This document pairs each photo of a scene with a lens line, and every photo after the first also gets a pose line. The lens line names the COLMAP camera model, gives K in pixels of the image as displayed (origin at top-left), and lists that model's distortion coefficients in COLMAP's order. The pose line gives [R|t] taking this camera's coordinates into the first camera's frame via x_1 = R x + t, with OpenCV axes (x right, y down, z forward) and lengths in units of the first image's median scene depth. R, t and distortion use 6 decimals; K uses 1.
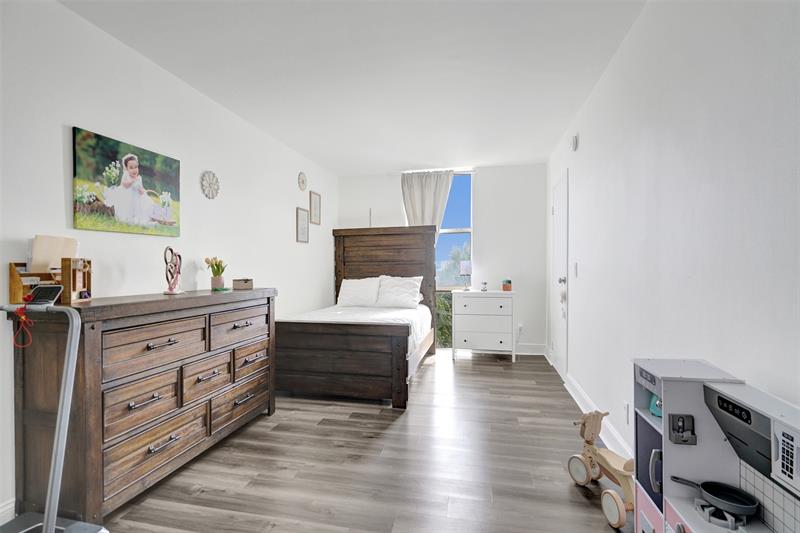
lens RADIAL K [[377.7, 0, 407.1], [0, 377.7, 266.8], [0, 0, 1]] dist [-0.008383, 0.004100]
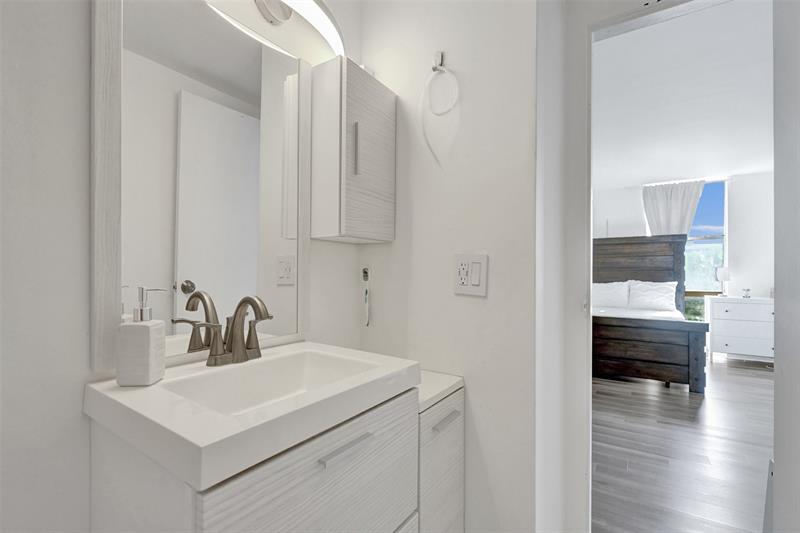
lens RADIAL K [[377.7, 0, 393.7], [0, 377.7, 267.2], [0, 0, 1]] dist [-0.008383, 0.004100]
pose [[0.930248, 0.004295, -0.366907, -0.300829], [-0.008655, 0.999910, -0.010239, 0.001314], [0.366830, 0.012700, 0.930201, -0.283829]]
